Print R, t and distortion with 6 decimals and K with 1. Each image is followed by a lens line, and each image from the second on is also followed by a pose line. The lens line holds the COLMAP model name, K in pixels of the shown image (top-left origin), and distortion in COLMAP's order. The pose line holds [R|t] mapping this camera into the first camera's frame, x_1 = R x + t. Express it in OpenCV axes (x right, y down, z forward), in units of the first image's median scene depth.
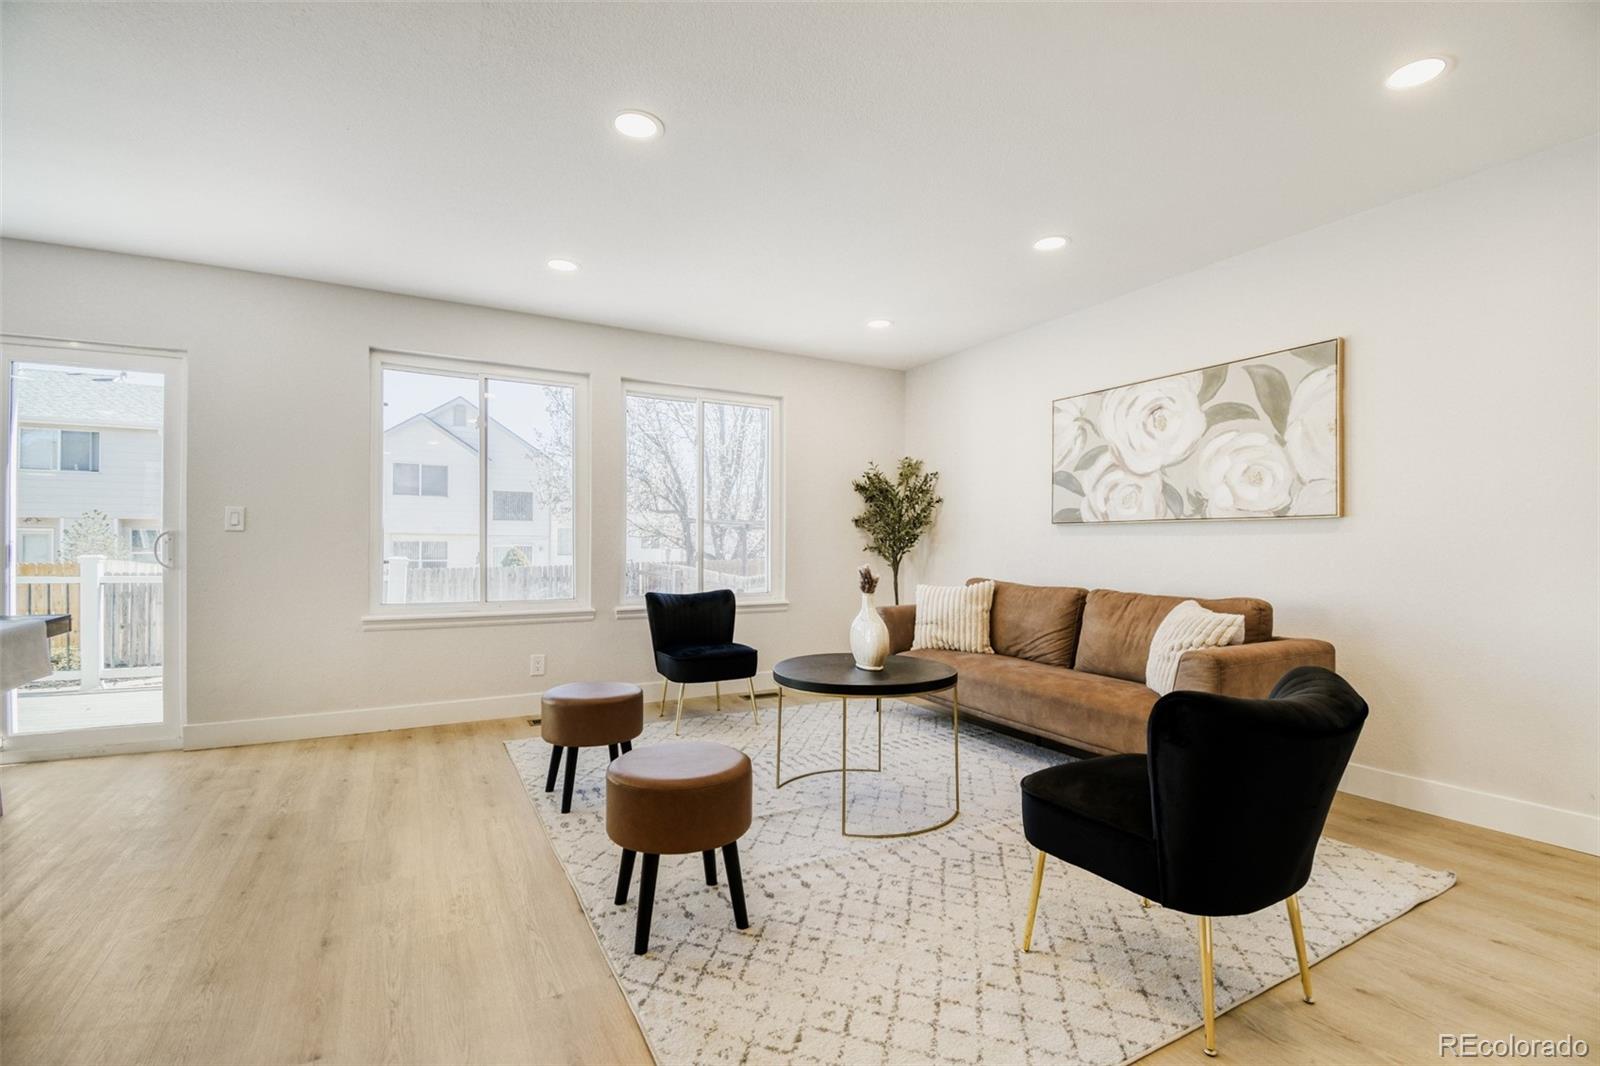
lens RADIAL K [[723.1, 0, 807.6], [0, 723.1, 542.5], [0, 0, 1]] dist [0.010682, -0.018937]
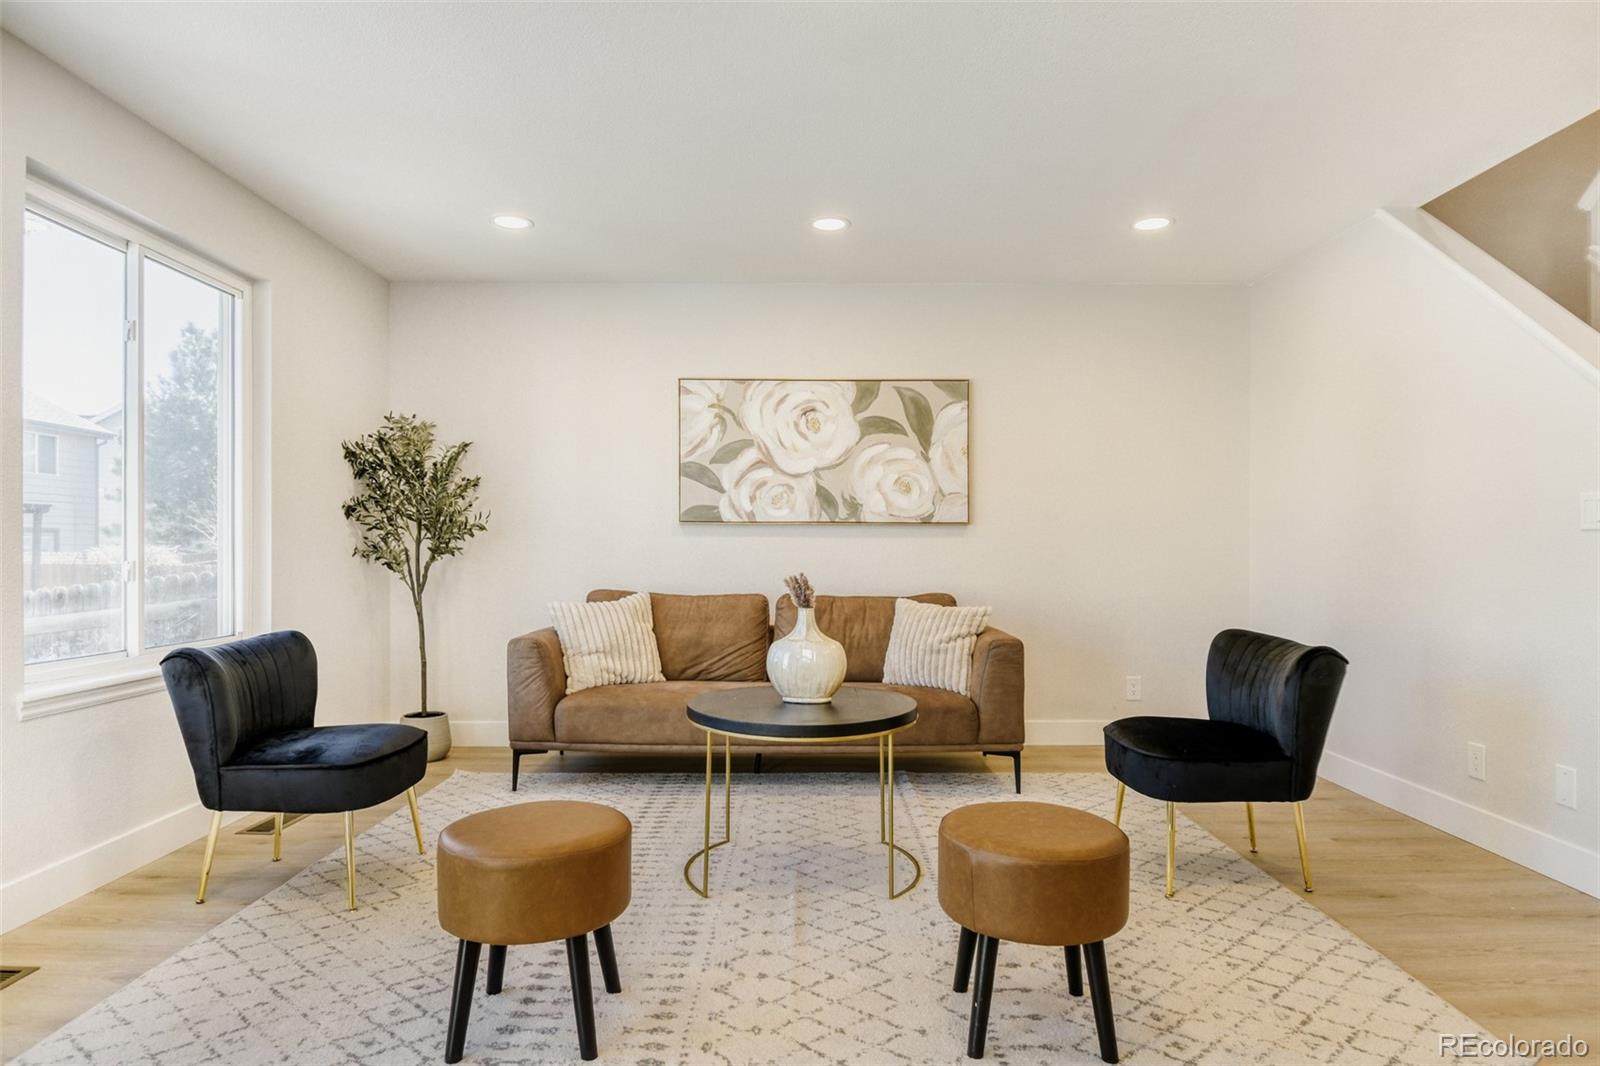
lens RADIAL K [[894.1, 0, 815.3], [0, 894.1, 553.8], [0, 0, 1]] dist [-0.015850, -0.000475]
pose [[0.480017, -0.005259, 0.877243, -0.599527], [-0.002336, 0.999971, 0.007273, 0.003748], [-0.877256, -0.005540, 0.479991, 0.405391]]
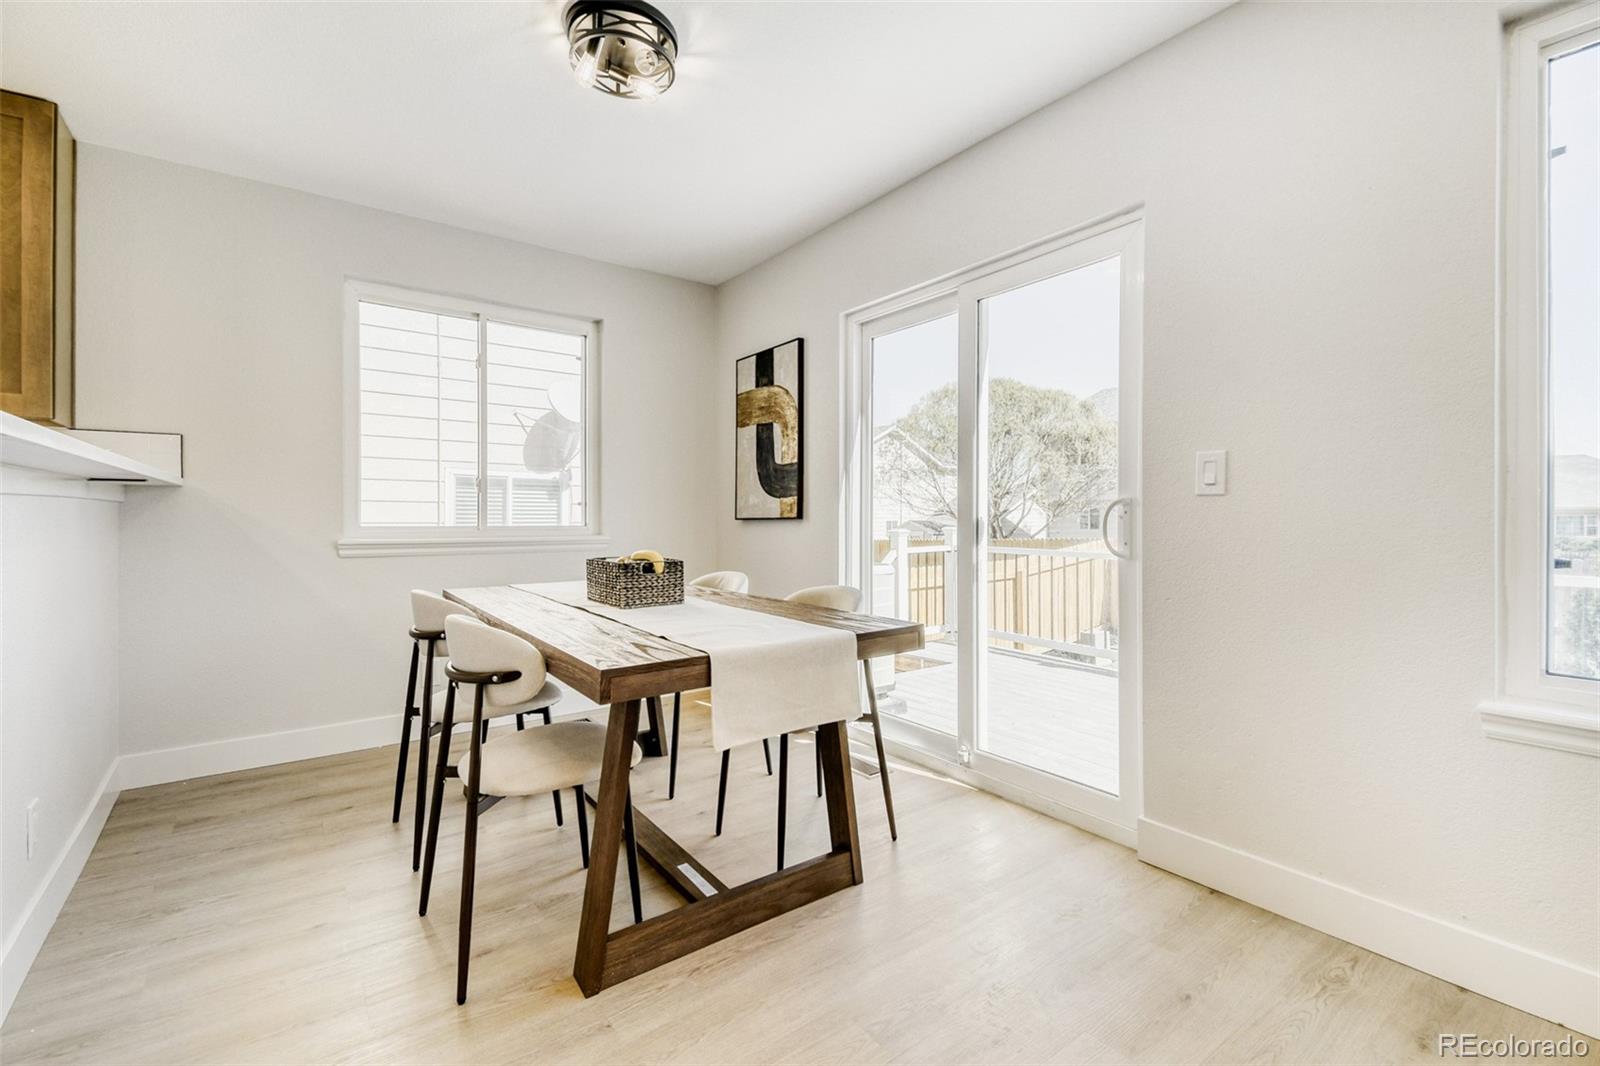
lens RADIAL K [[689.9, 0, 814.7], [0, 689.9, 515.0], [0, 0, 1]] dist [0.008521, -0.003673]
pose [[0.136780, -0.005435, -0.990587, -0.295852], [0.003654, 0.999981, -0.004982, 0.000157], [0.990595, -0.002938, 0.136797, 0.602369]]
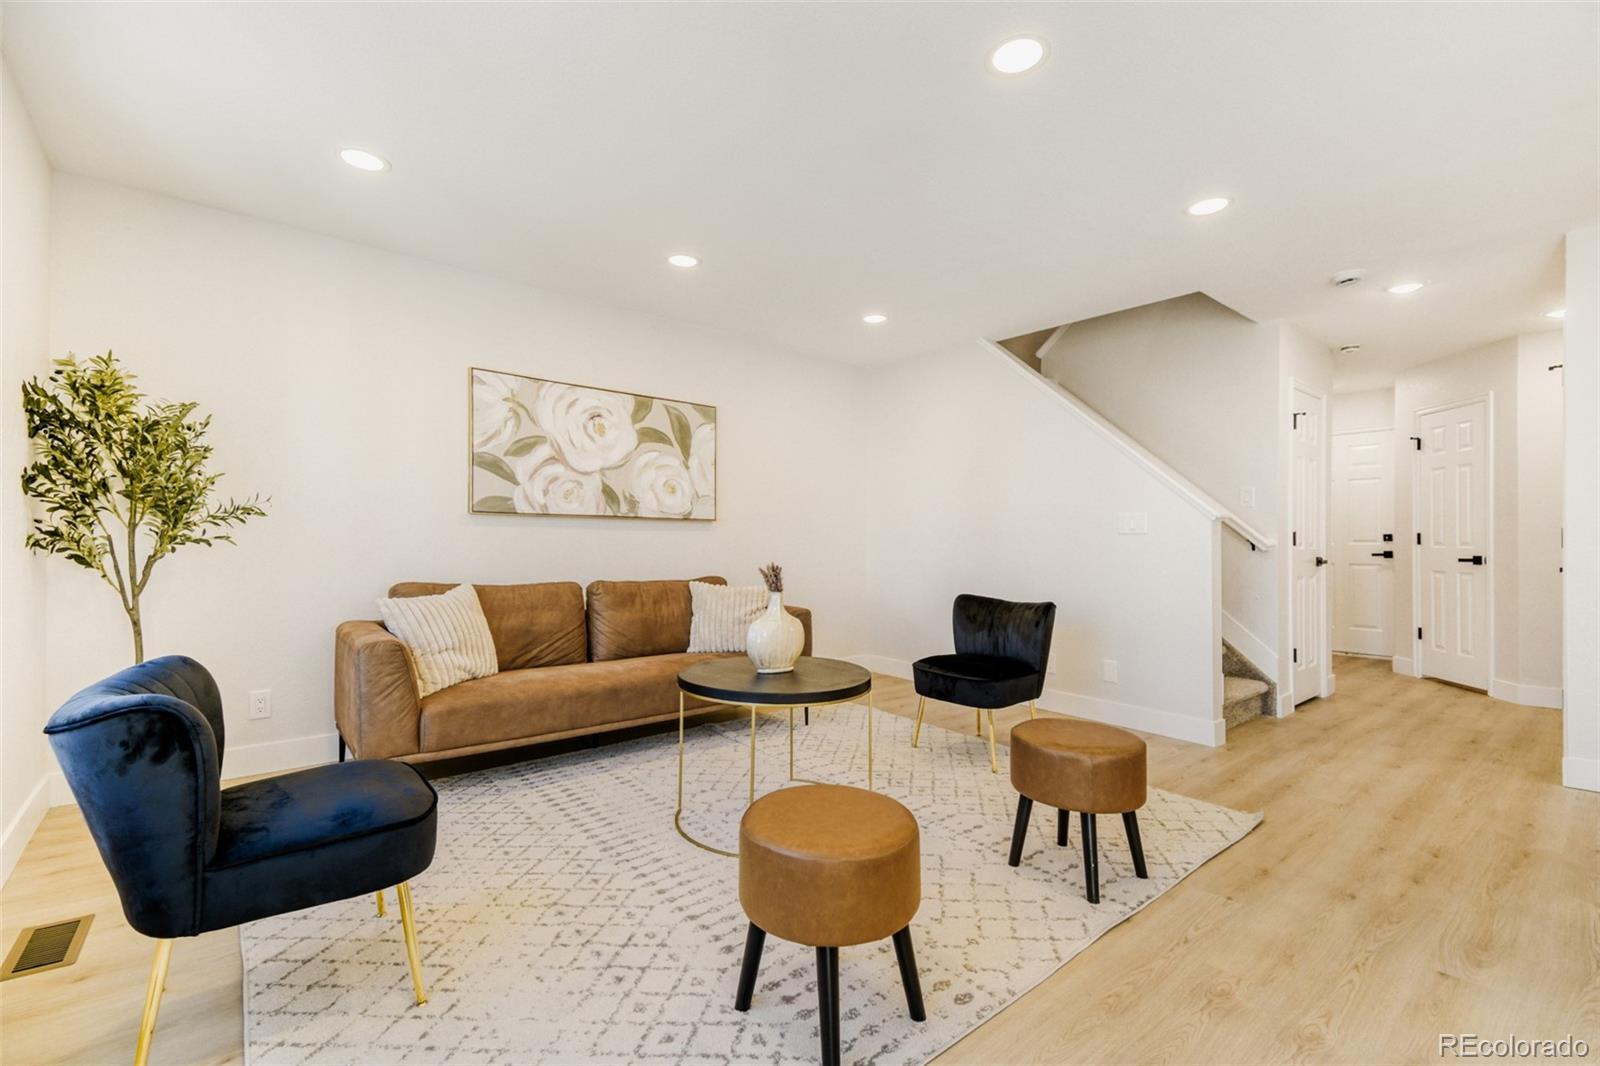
lens RADIAL K [[689.9, 0, 802.2], [0, 689.9, 534.5], [0, 0, 1]] dist [0.008521, -0.003673]
pose [[-0.185210, 0.006377, 0.982678, -0.623522], [-0.010541, 0.999909, -0.008476, 0.003594], [-0.982643, -0.011928, -0.185125, 0.891758]]
